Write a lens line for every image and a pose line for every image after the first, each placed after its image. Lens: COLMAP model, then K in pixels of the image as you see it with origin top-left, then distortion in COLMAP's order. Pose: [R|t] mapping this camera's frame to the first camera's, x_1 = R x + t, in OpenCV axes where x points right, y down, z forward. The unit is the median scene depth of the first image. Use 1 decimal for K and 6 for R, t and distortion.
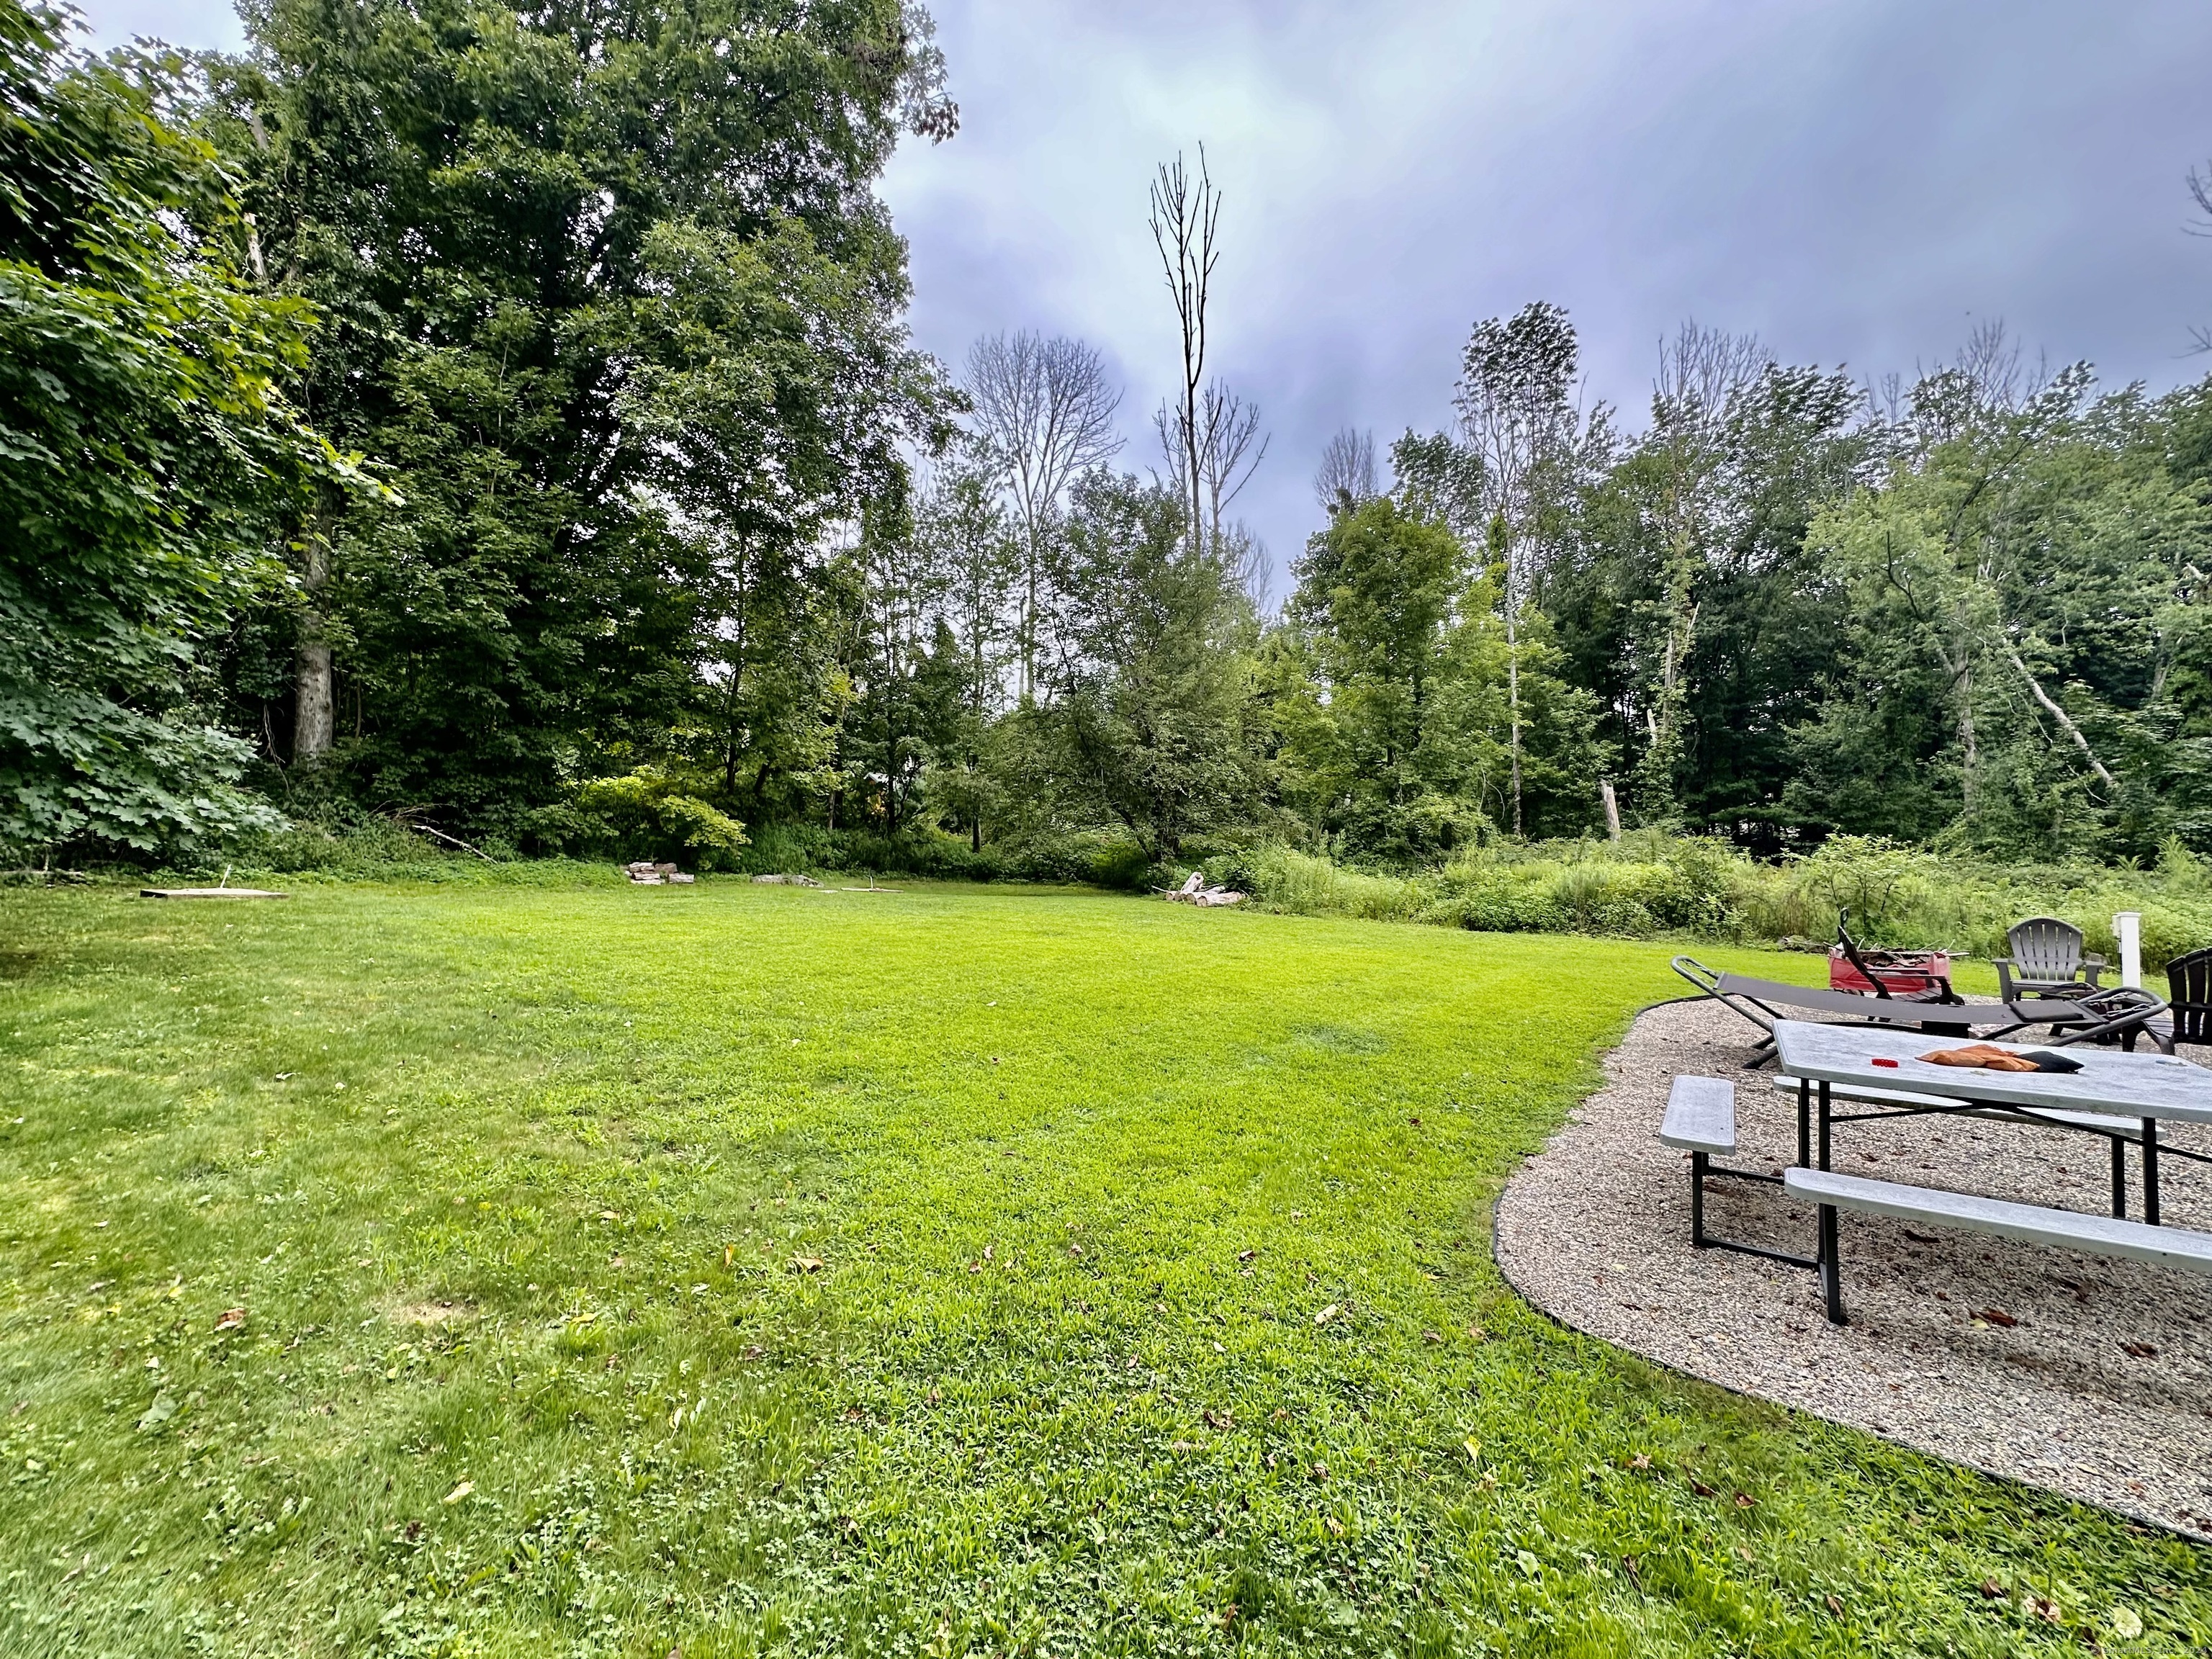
lens RADIAL K [[879.0, 0, 1103.7], [0, 879.0, 833.1], [0, 0, 1]] dist [-0.002937, 0.000495]
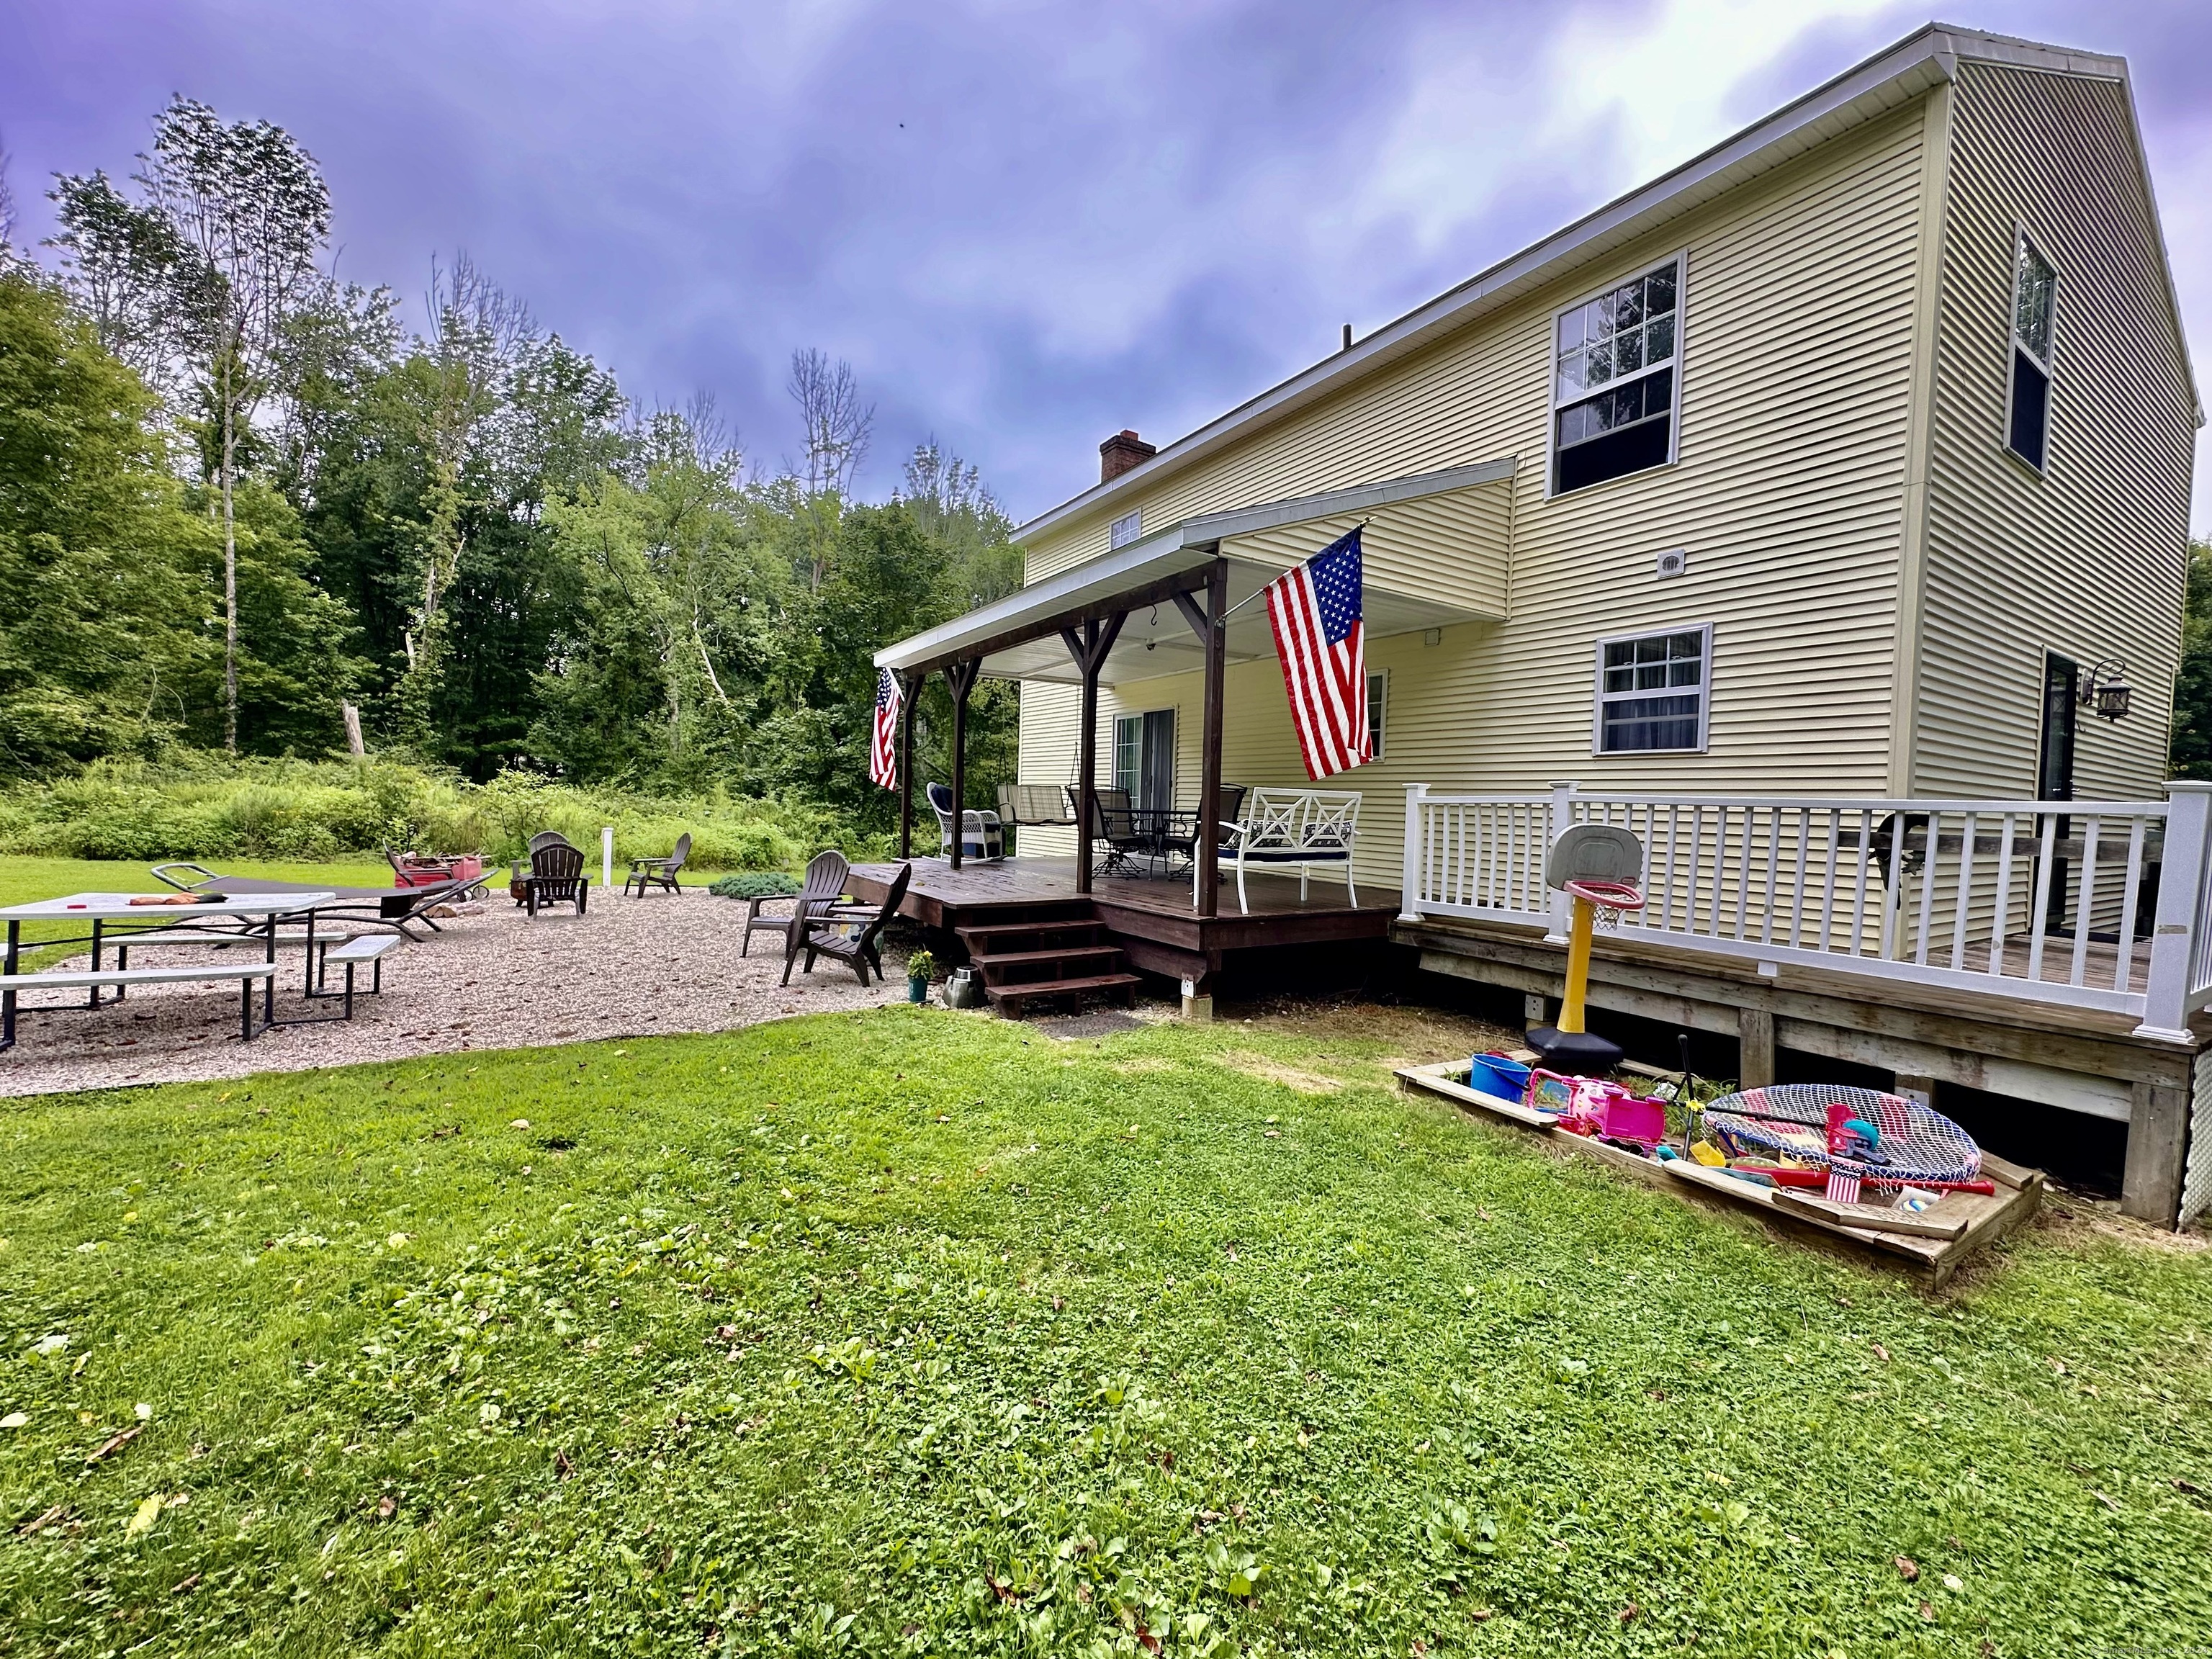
lens RADIAL K [[882.4, 0, 1103.9], [0, 882.4, 833.5], [0, 0, 1]] dist [-0.003489, -0.000110]
pose [[0.385218, -0.007919, 0.922792, 0.017099], [-0.065744, 0.997187, 0.036002, -0.005350], [-0.920481, -0.074536, 0.383614, -0.149706]]
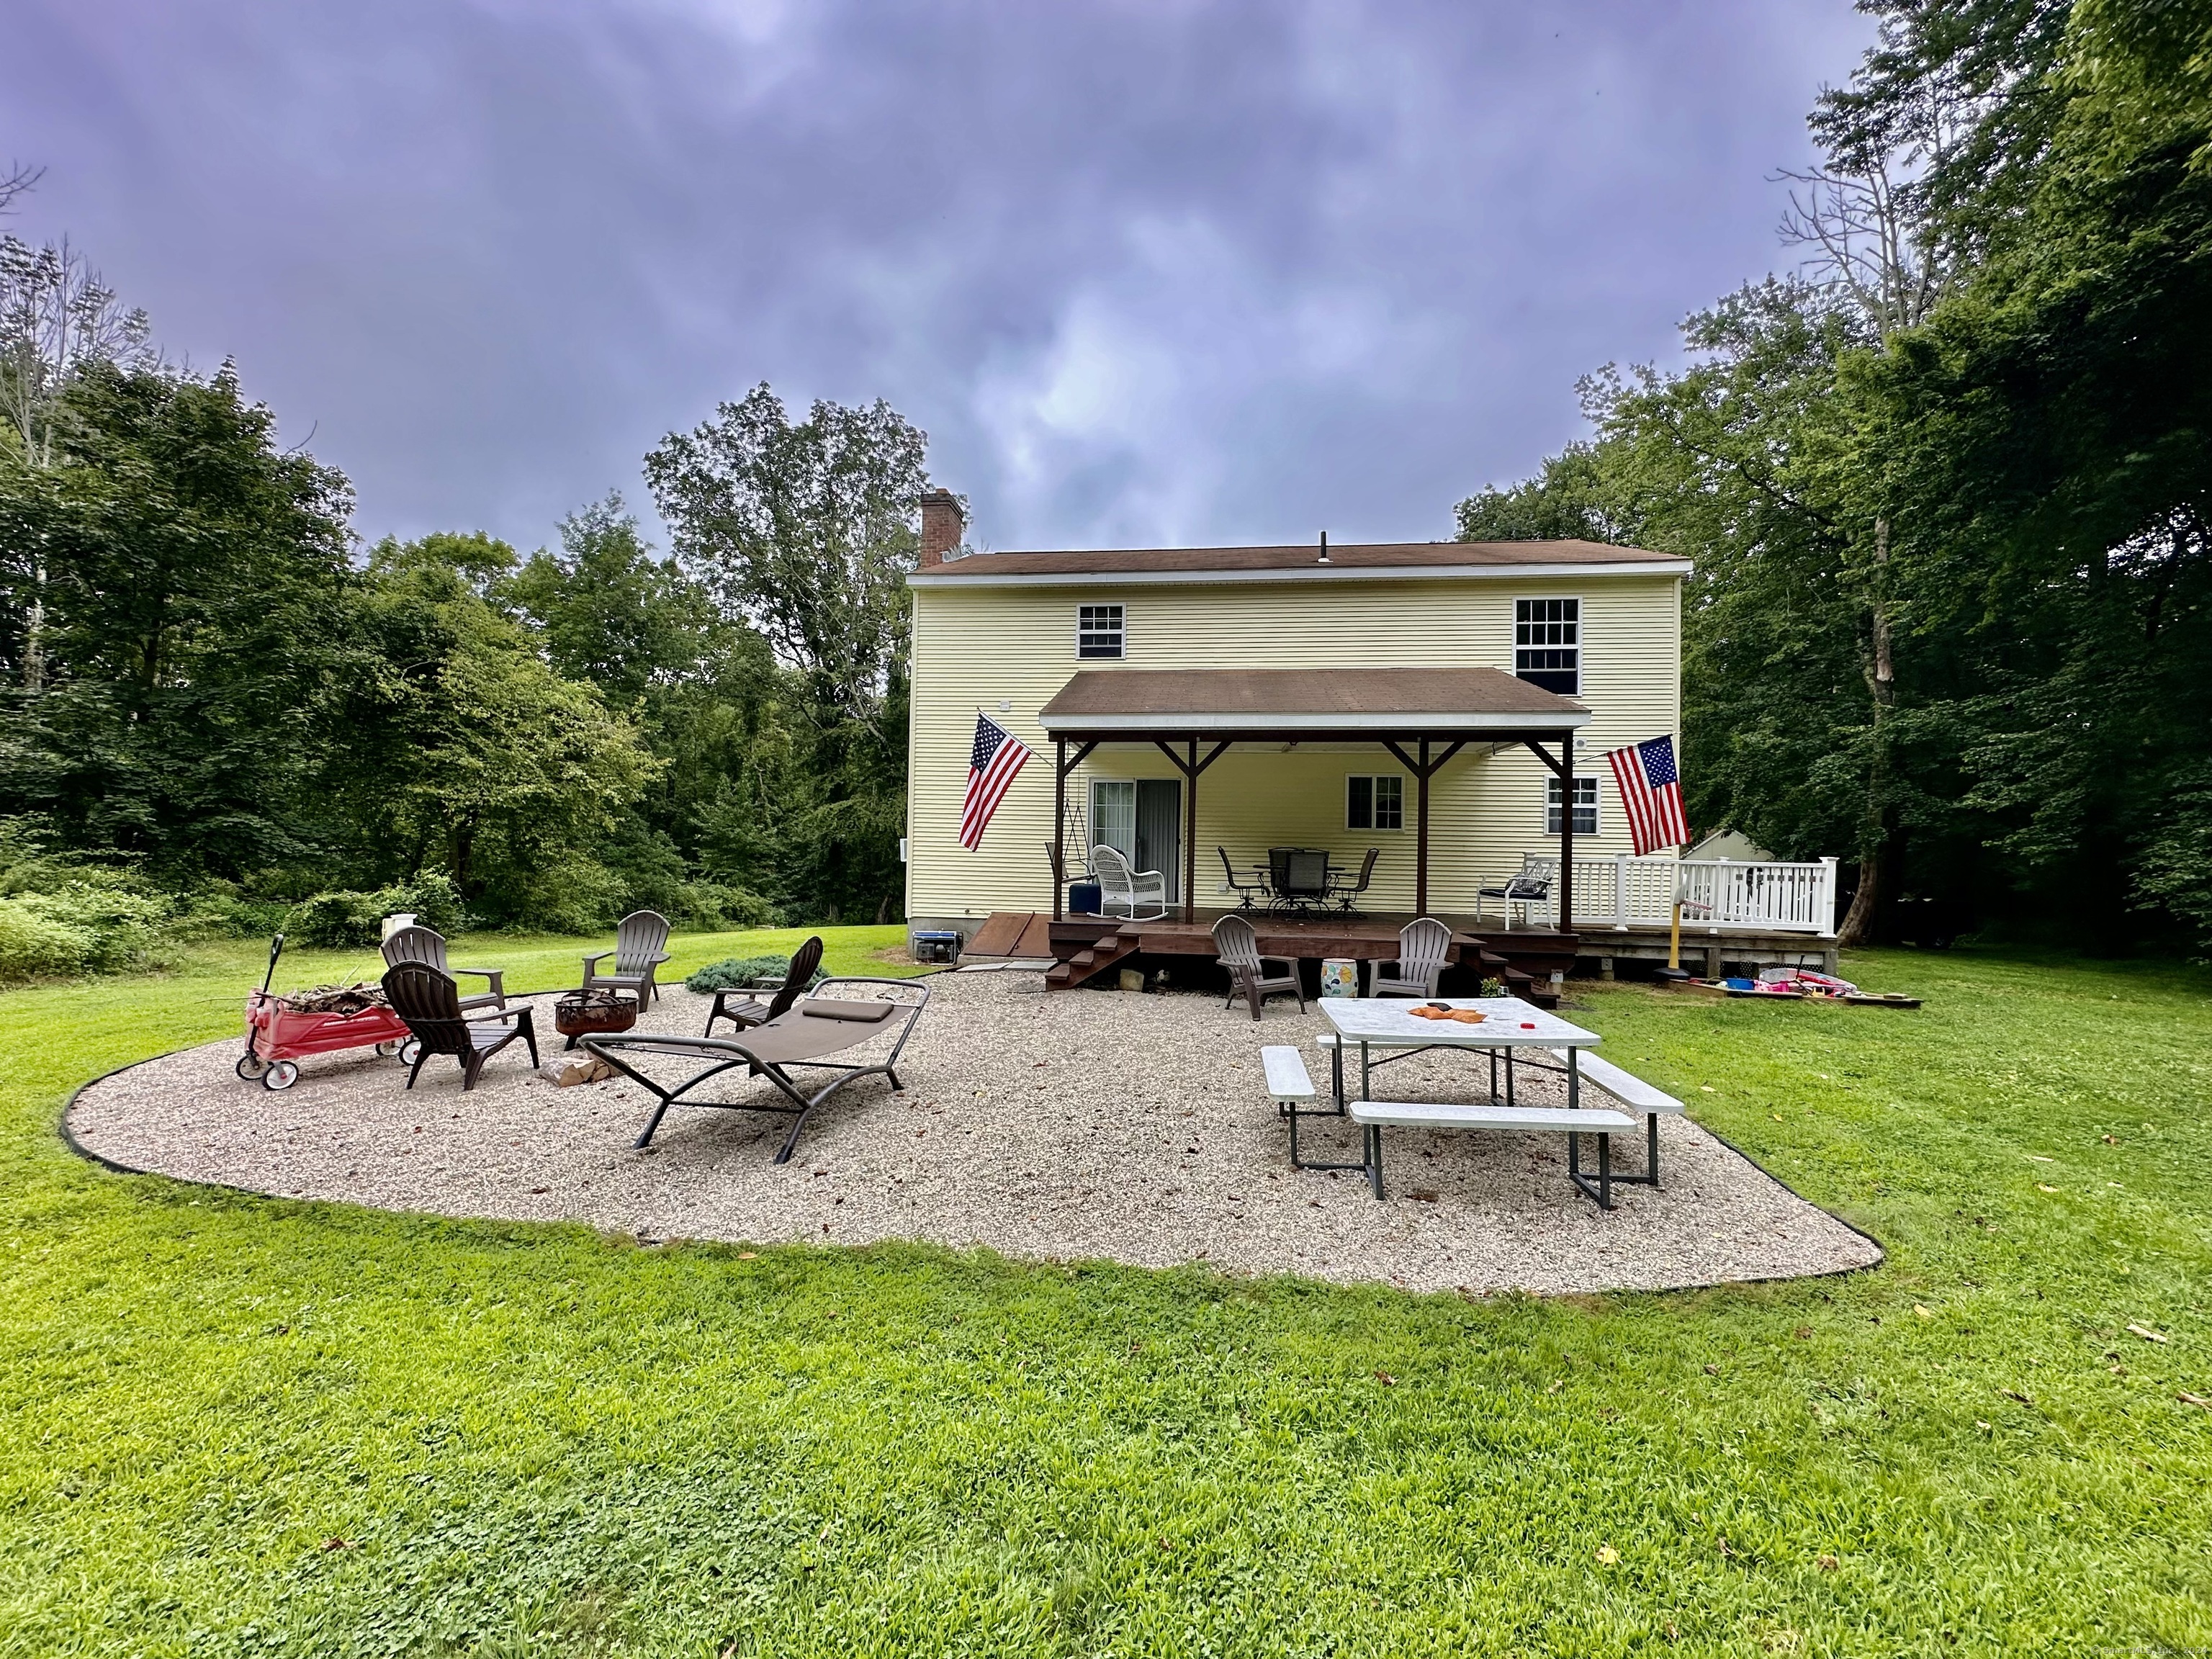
lens RADIAL K [[879.0, 0, 1103.7], [0, 879.0, 833.1], [0, 0, 1]] dist [-0.002937, 0.000495]
pose [[-0.472709, 0.019526, 0.881002, -0.009646], [-0.044275, 0.997966, -0.045875, 0.004673], [-0.880105, -0.060692, -0.470883, 0.272278]]
